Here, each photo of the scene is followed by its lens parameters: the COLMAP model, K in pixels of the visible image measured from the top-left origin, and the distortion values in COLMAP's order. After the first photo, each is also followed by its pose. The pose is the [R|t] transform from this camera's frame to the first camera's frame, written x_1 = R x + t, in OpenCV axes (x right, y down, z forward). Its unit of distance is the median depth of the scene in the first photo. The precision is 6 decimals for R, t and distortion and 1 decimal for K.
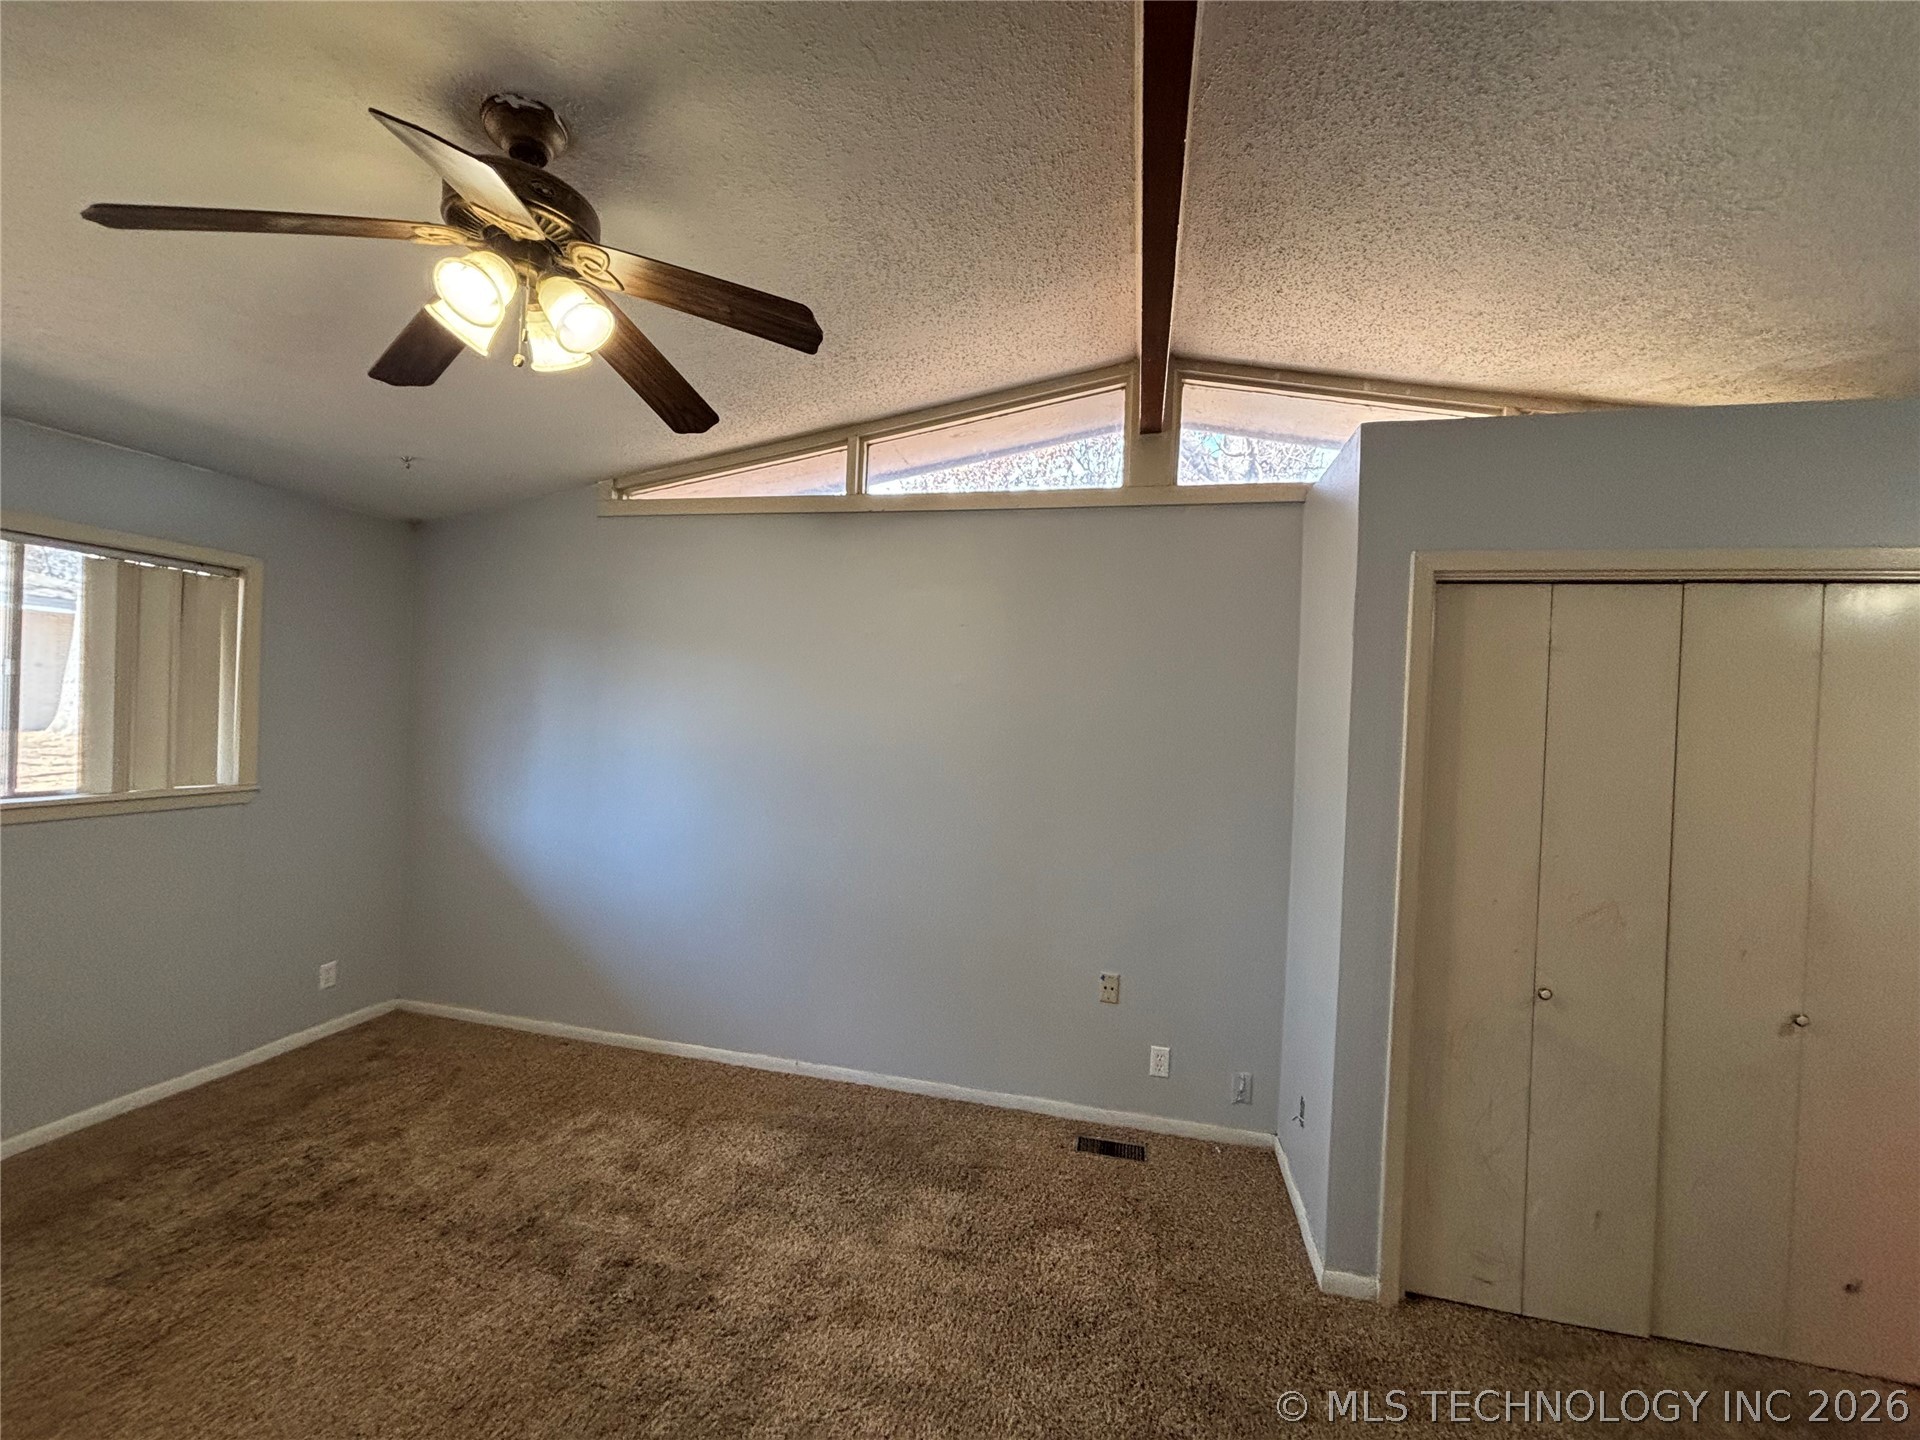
lens RADIAL K [[783.7, 0, 960.0], [0, 783.7, 720.0], [0, 0, 1]] dist [0.004546, 0.000183]
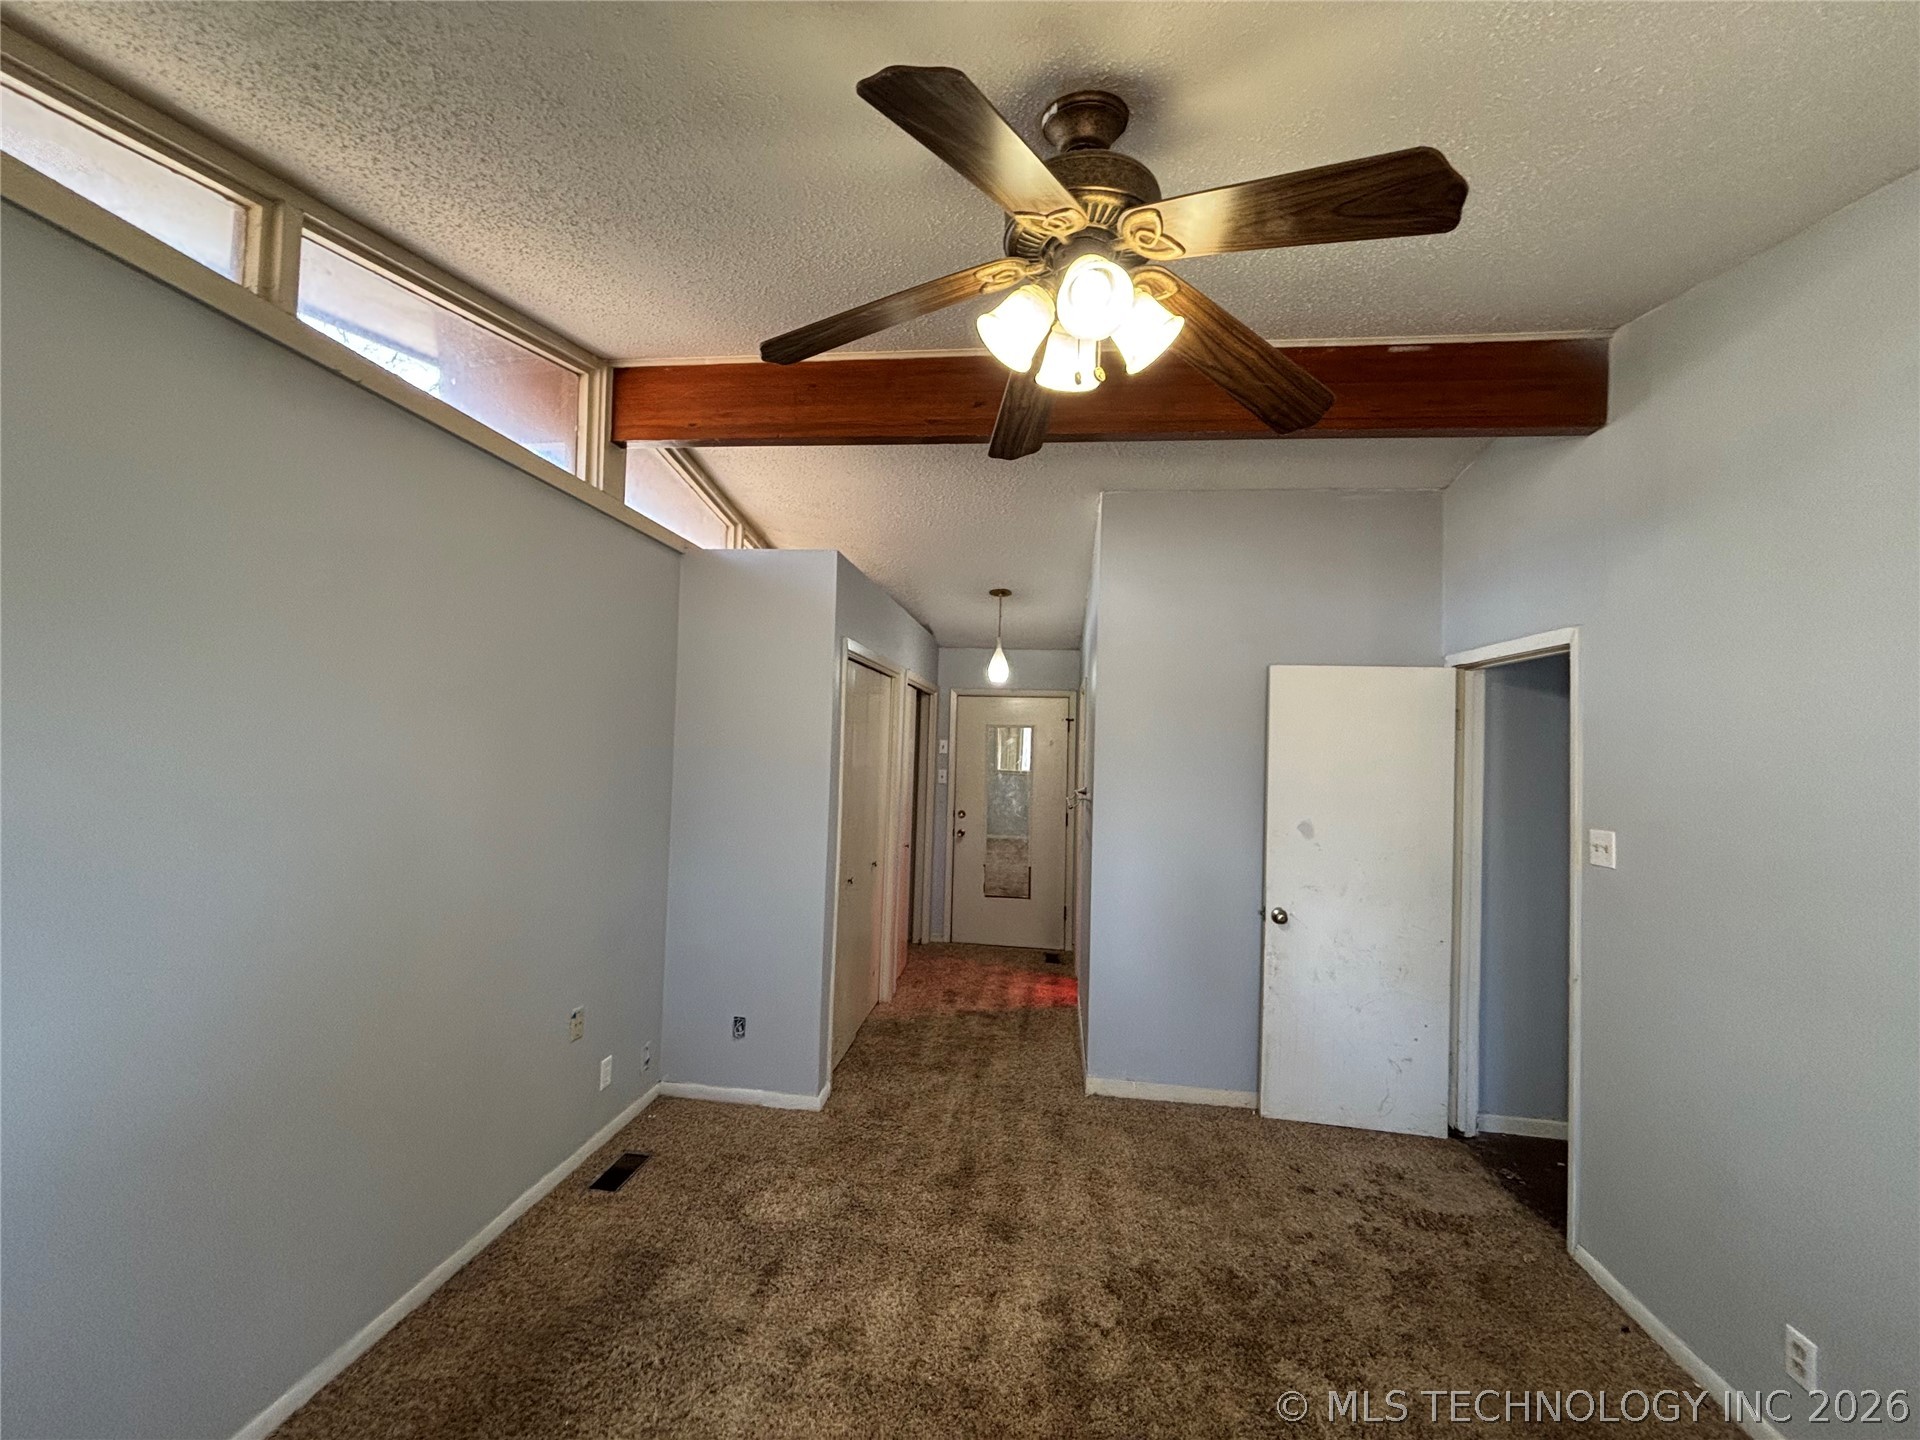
lens RADIAL K [[783.7, 0, 960.0], [0, 783.7, 720.0], [0, 0, 1]] dist [0.004546, 0.000183]
pose [[-0.112212, -0.004938, 0.993672, -0.869128], [-0.032013, 0.999487, 0.001352, -0.036946], [-0.993168, -0.031658, -0.112312, 0.737839]]
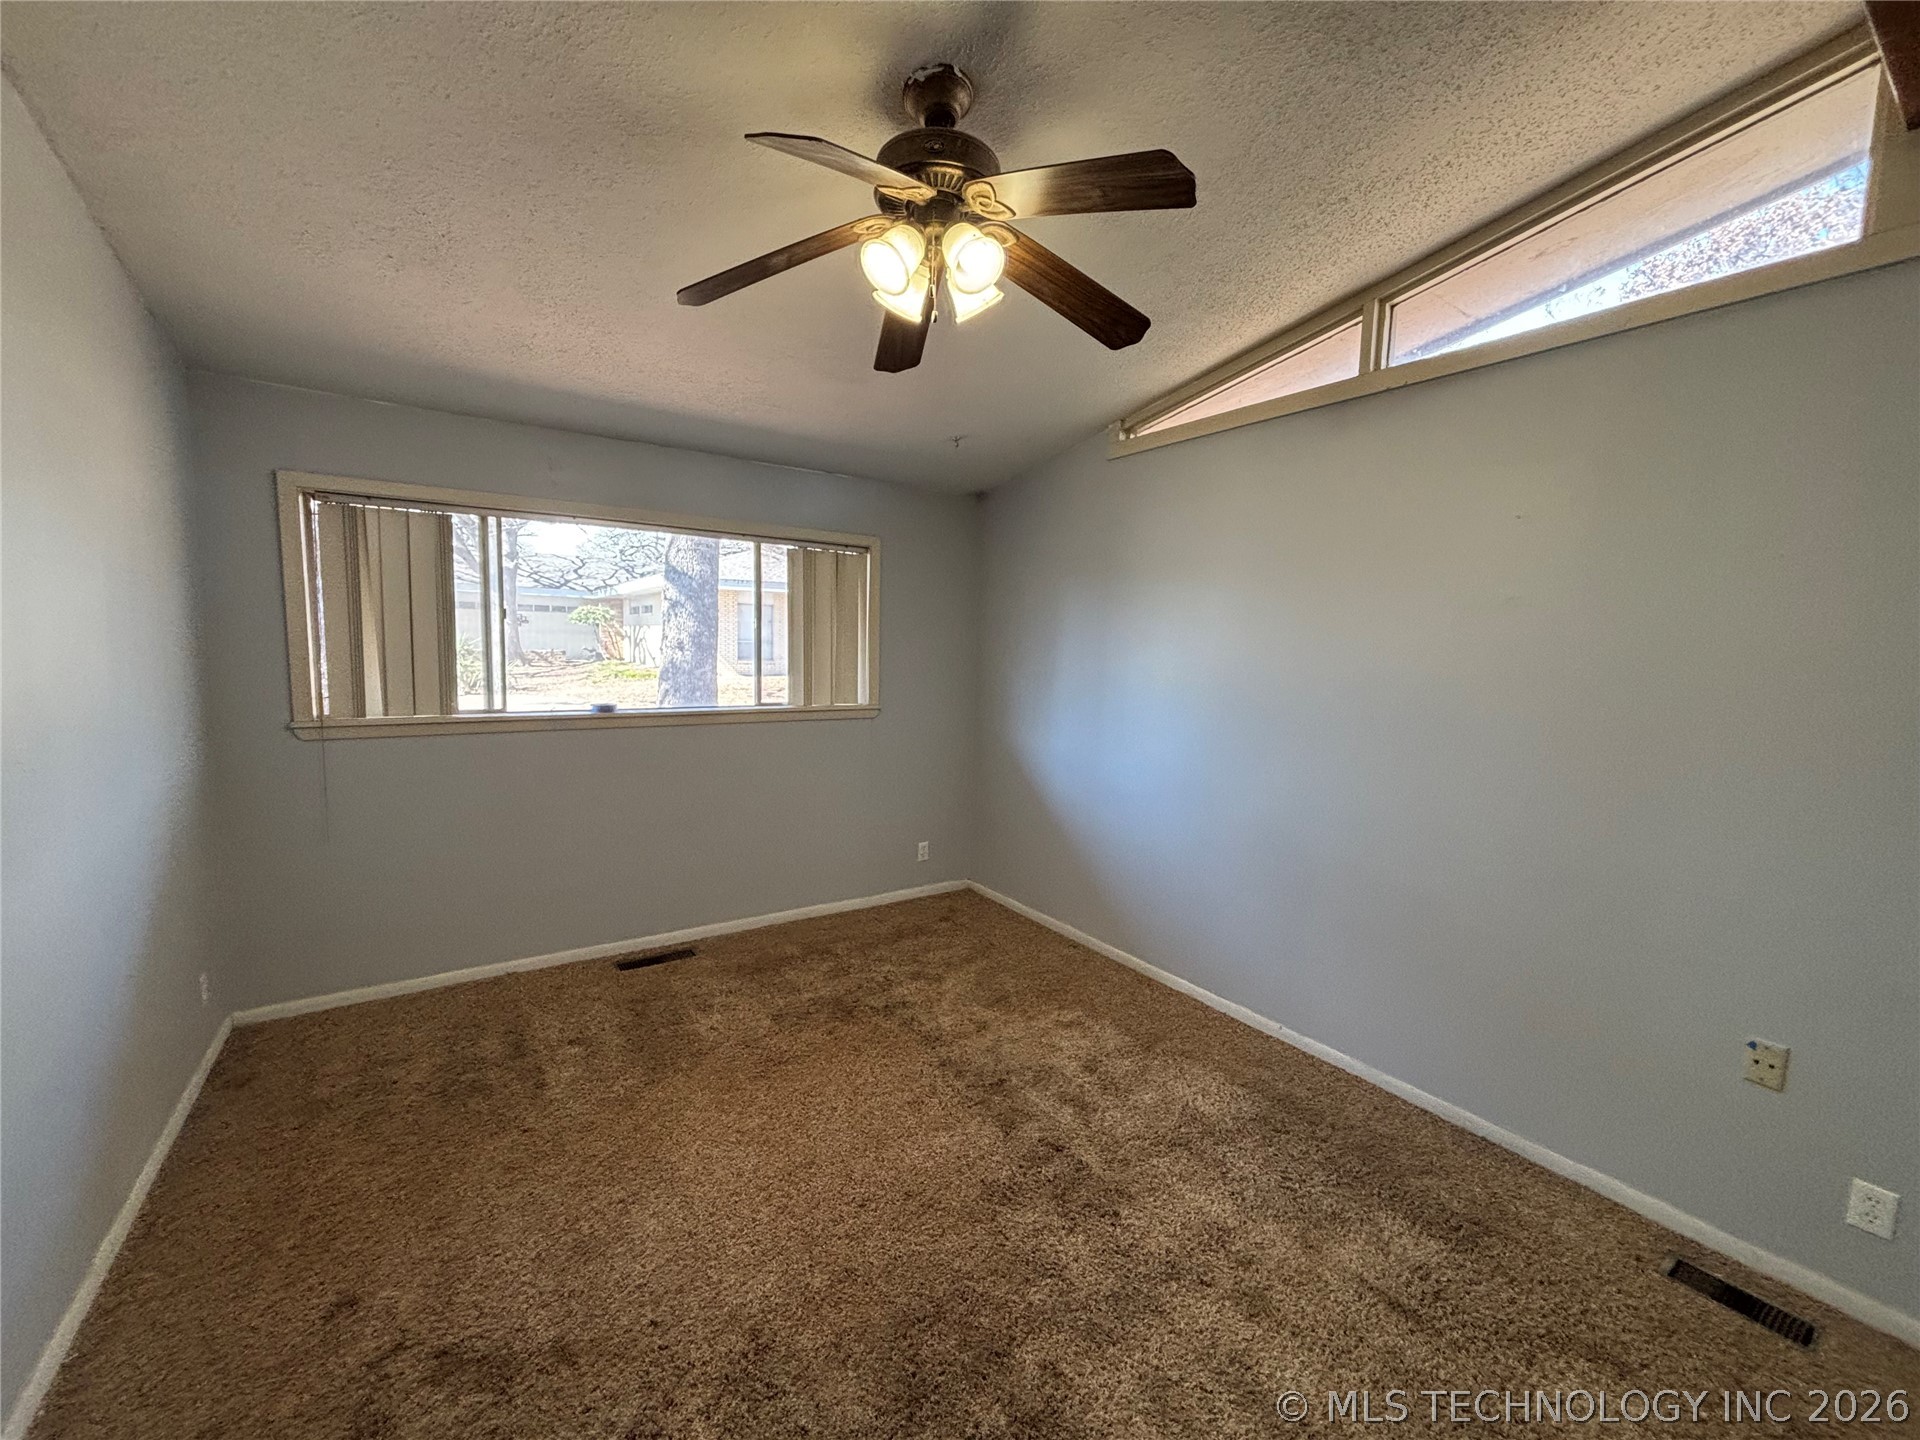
lens RADIAL K [[777.6, 0, 935.1], [0, 777.6, 721.1], [0, 0, 1]] dist [-0.020283, 0.009083]
pose [[0.728456, 0.046430, -0.683517, 0.124542], [0.001768, 0.997570, 0.069648, 0.020079], [0.685090, -0.051945, 0.726604, 0.105975]]
